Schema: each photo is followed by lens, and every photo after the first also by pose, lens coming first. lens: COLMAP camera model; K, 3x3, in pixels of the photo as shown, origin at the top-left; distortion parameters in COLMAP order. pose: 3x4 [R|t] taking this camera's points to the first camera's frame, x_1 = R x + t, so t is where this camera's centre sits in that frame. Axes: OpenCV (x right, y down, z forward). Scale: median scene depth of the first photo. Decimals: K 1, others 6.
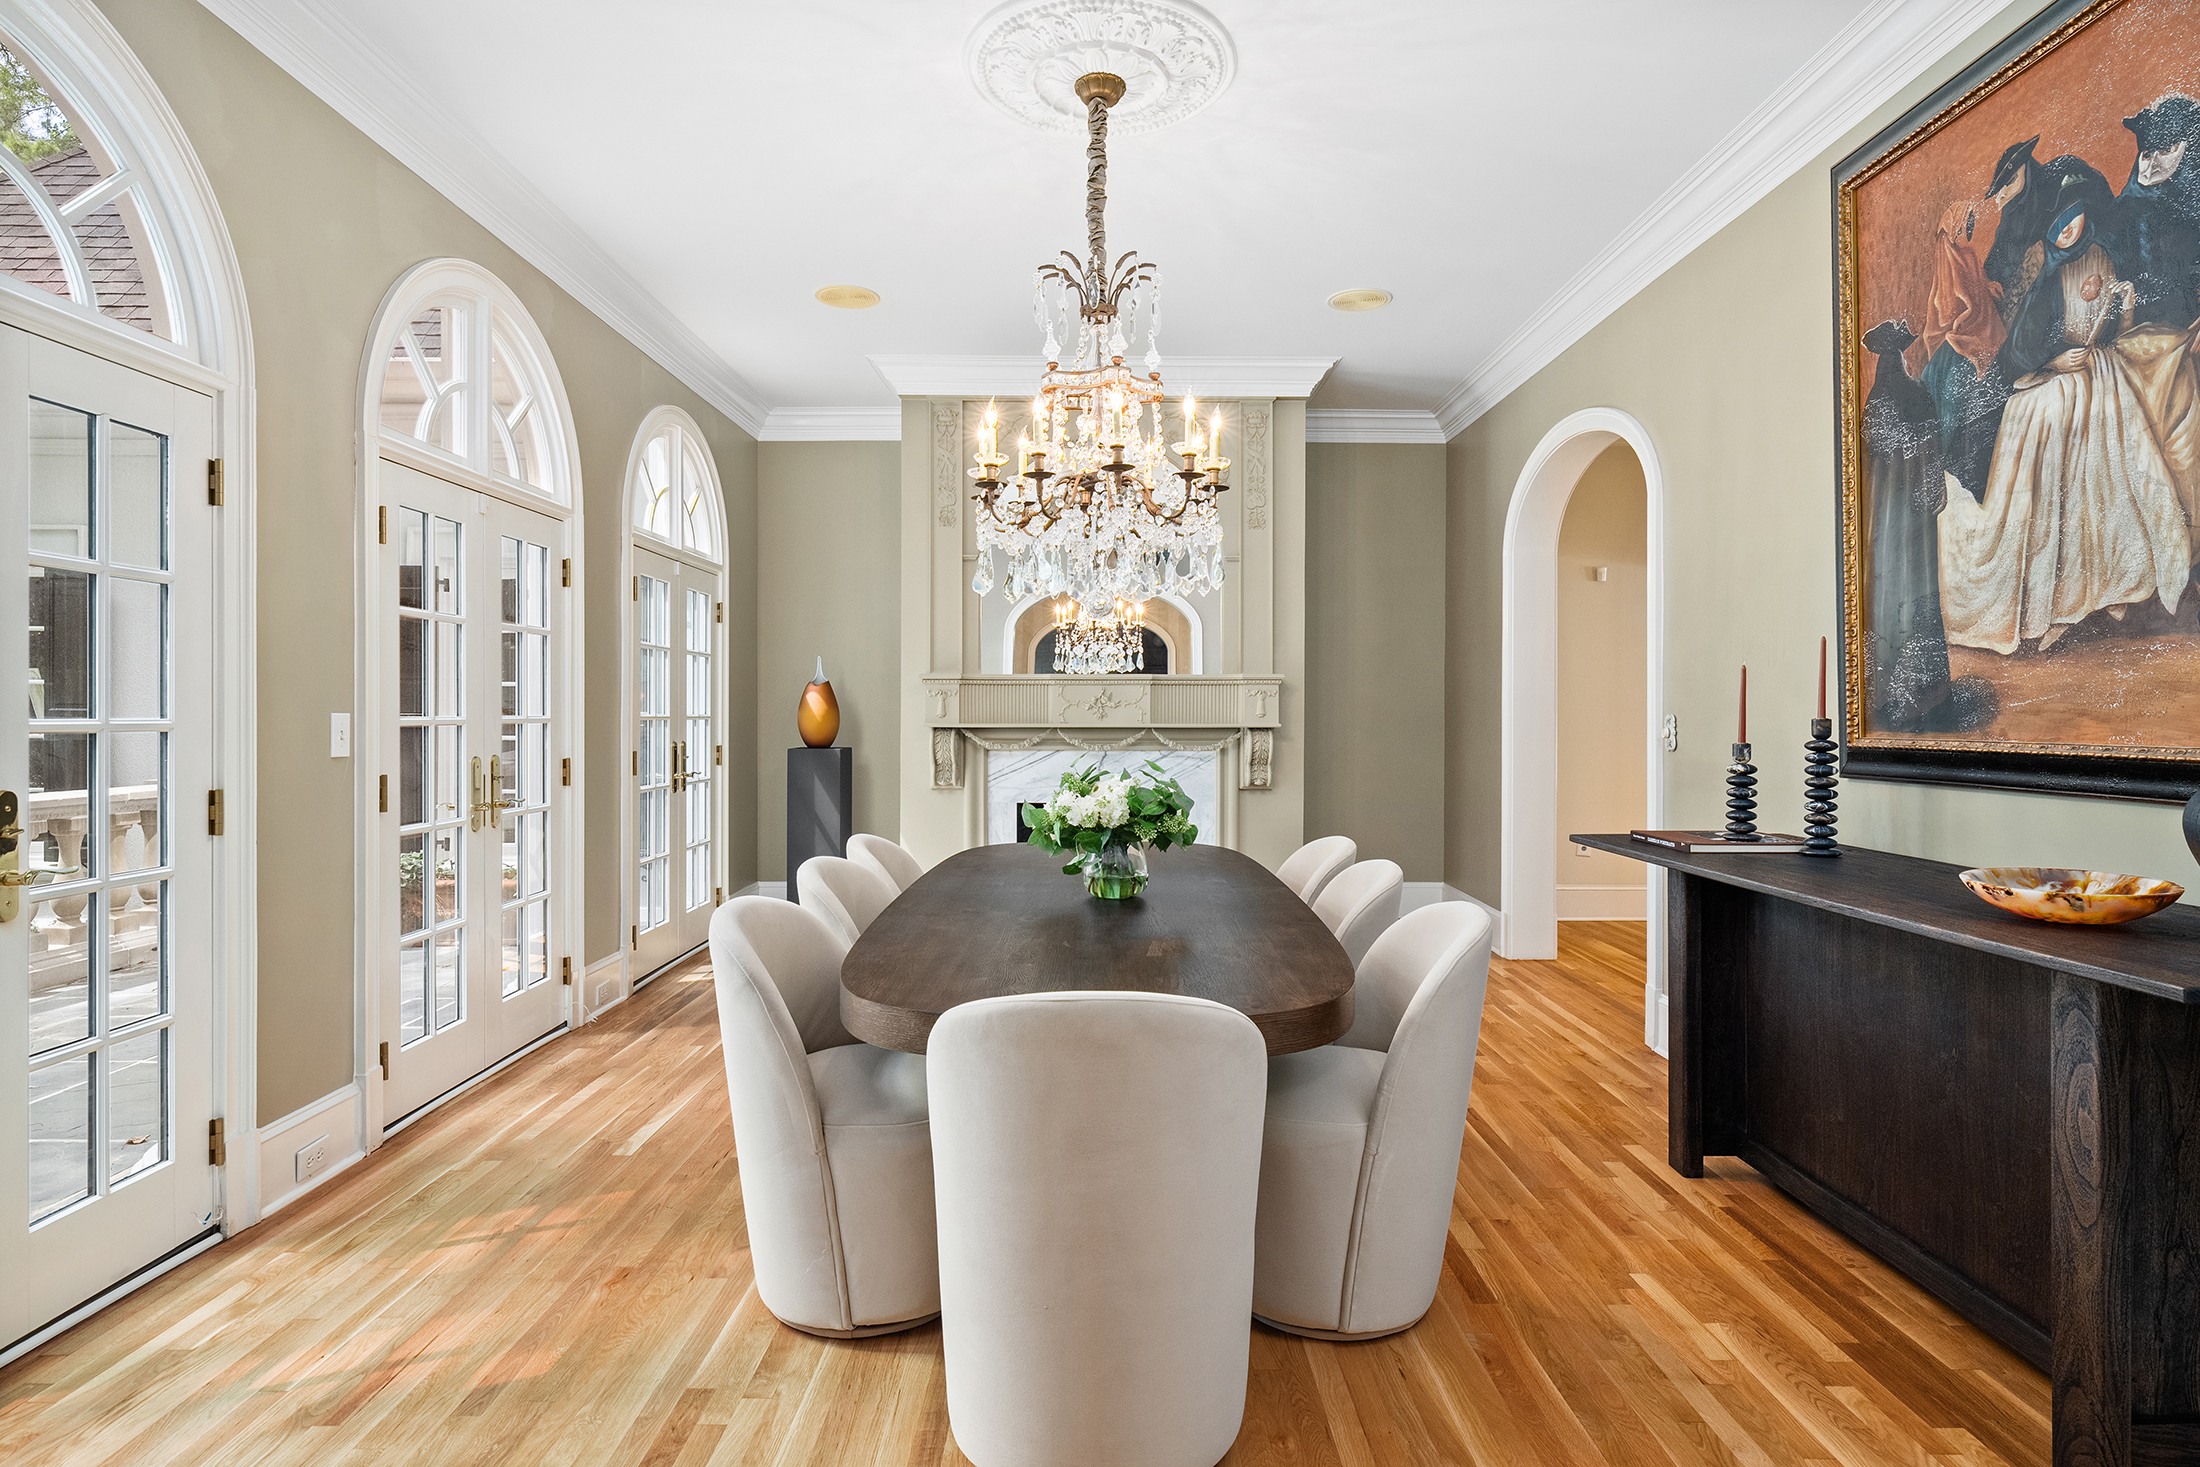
lens RADIAL K [[1188.3, 0, 1013.3], [0, 1188.3, 715.5], [0, 0, 1]] dist [0.000223, -0.003075]
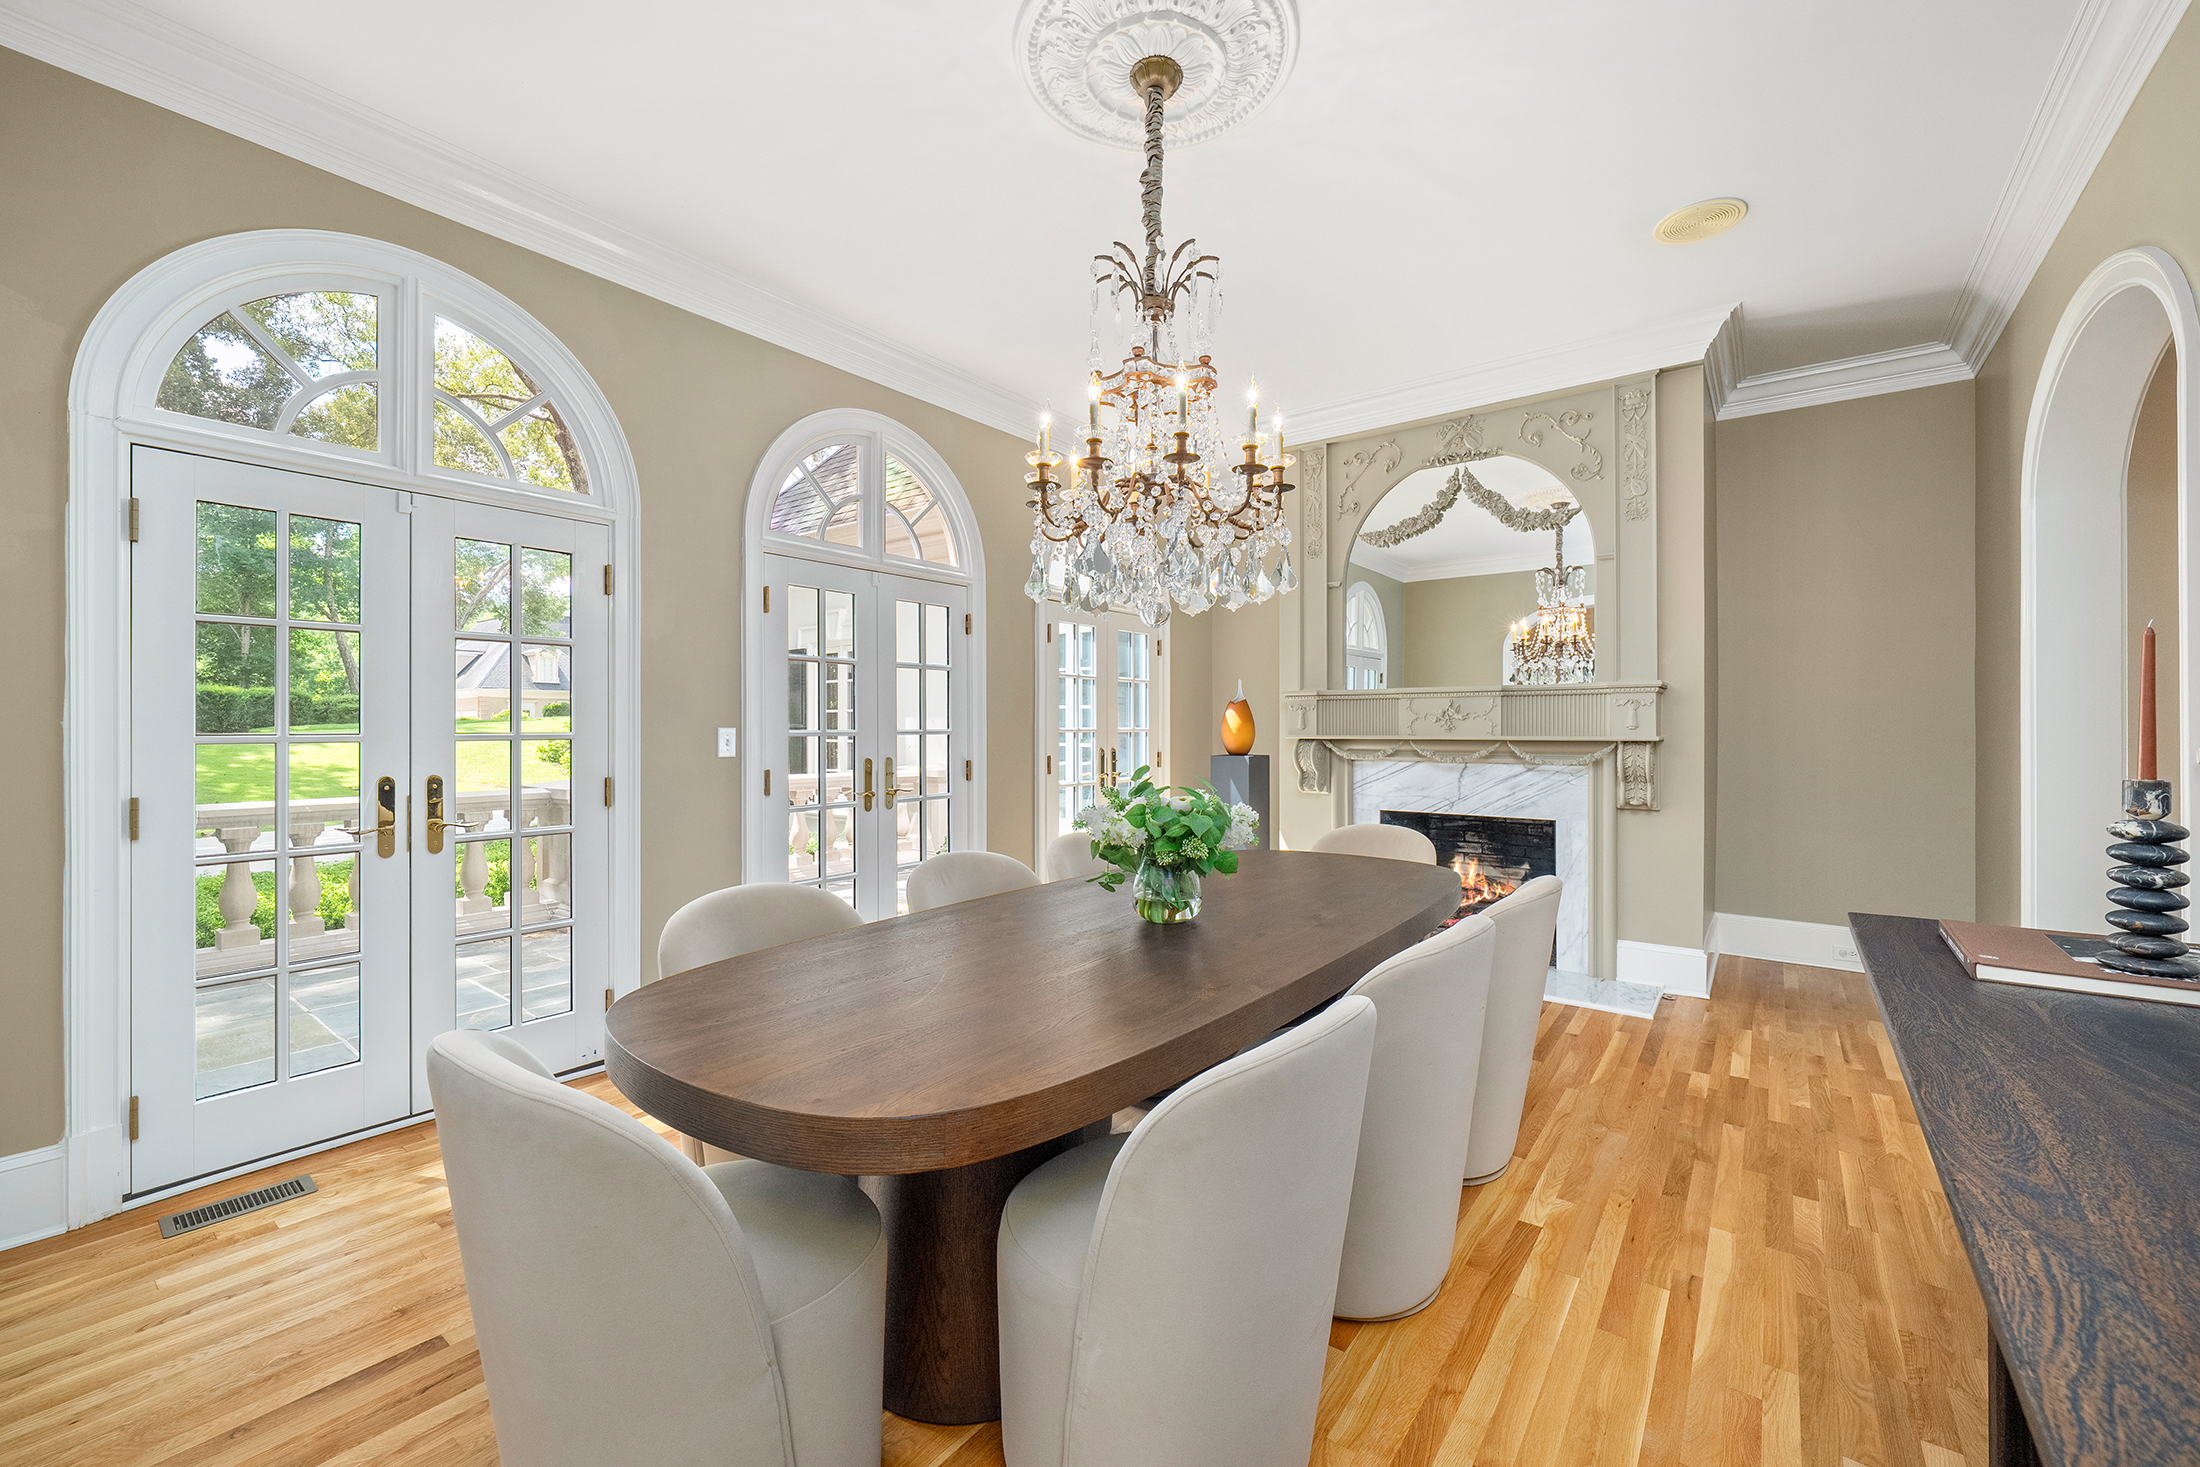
lens RADIAL K [[844.1, 0, 1109.6], [0, 844.1, 725.7], [0, 0, 1]] dist [-0.004972, 0.000254]
pose [[0.809457, -0.003911, -0.587166, 0.261068], [0.002388, 0.999991, -0.003368, -0.000033], [0.587174, 0.001324, 0.809459, 0.251978]]
